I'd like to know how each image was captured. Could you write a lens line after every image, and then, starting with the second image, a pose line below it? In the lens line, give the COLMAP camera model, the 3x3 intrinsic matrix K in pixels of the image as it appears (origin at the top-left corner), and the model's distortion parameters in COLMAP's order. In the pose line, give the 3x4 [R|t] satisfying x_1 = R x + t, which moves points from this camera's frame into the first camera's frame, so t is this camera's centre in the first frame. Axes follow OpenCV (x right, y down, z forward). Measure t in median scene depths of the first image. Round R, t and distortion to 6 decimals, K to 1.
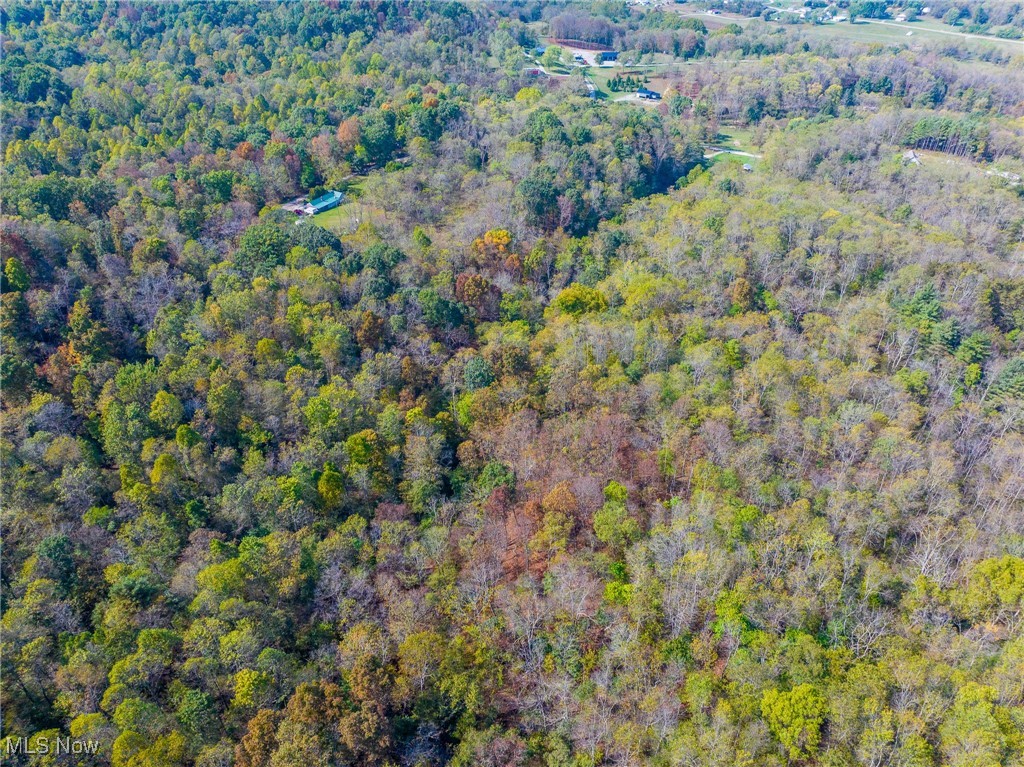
lens RADIAL K [[721.3, 0, 518.1], [0, 721.3, 377.7], [0, 0, 1]] dist [-0.036055, -0.000118]
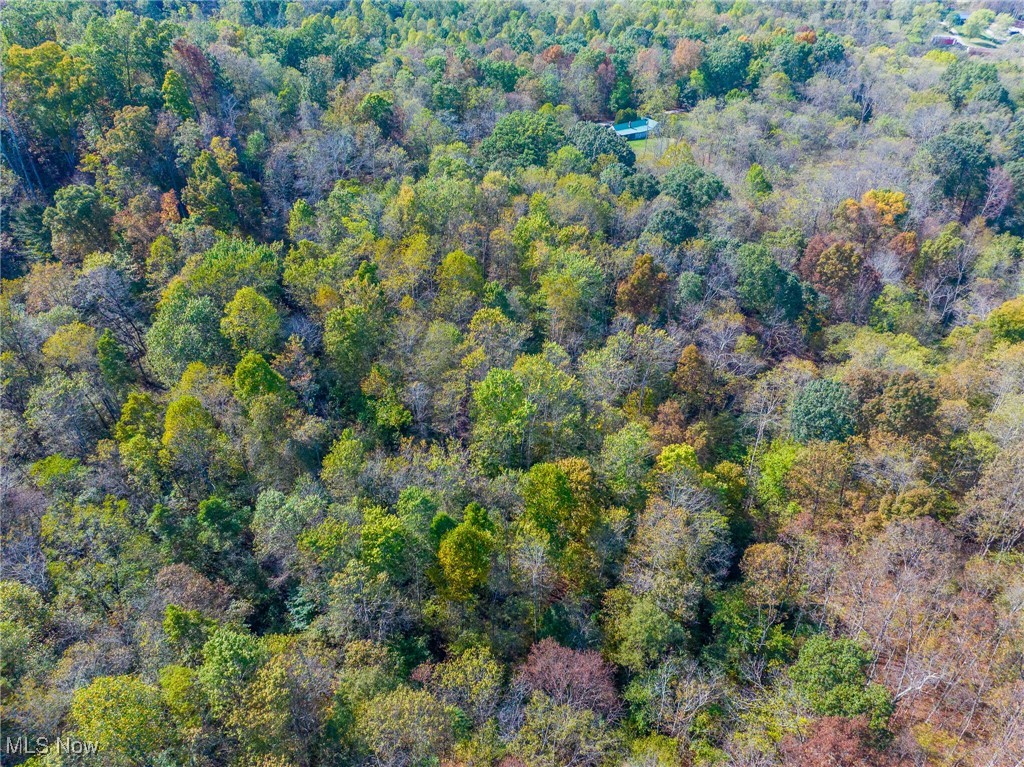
lens RADIAL K [[721.3, 0, 518.1], [0, 721.3, 377.7], [0, 0, 1]] dist [-0.036055, -0.000118]
pose [[0.898352, 0.258137, -0.355428, -0.066352], [-0.261454, 0.964404, 0.039589, 0.007062], [0.352996, 0.057363, 0.933865, 0.411116]]
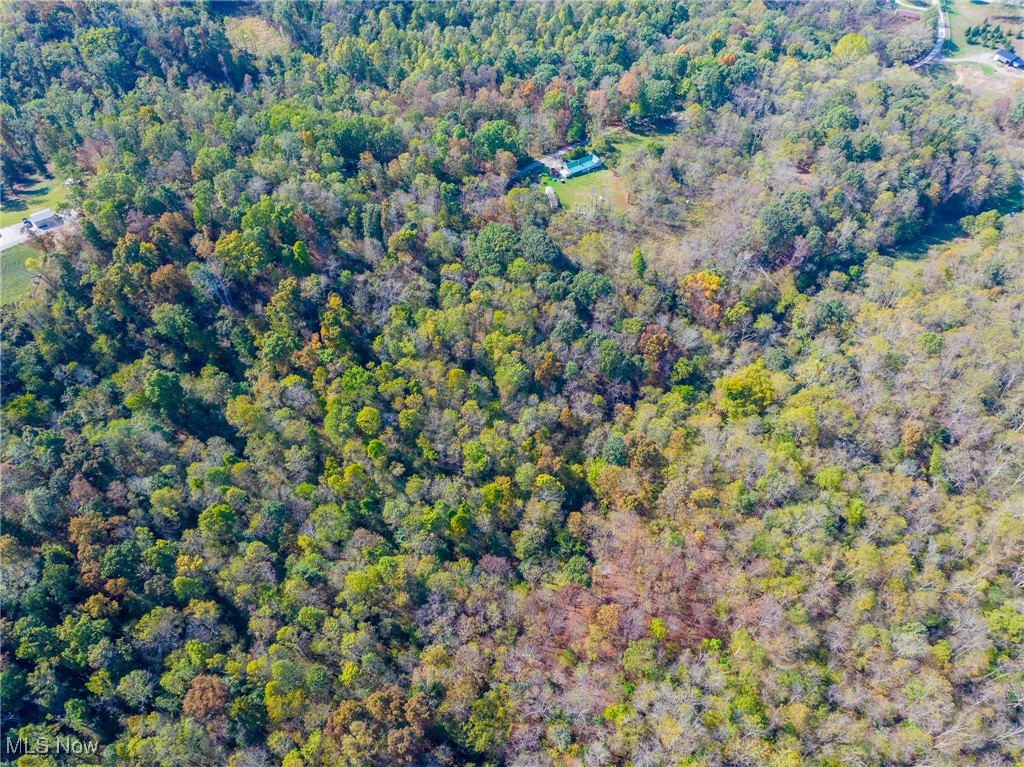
lens RADIAL K [[721.3, 0, 518.1], [0, 721.3, 377.7], [0, 0, 1]] dist [-0.036055, -0.000118]
pose [[0.891828, 0.348771, -0.288101, 0.089788], [-0.258519, 0.915555, 0.308101, -0.385721], [0.371229, -0.200294, 0.906682, -0.077932]]
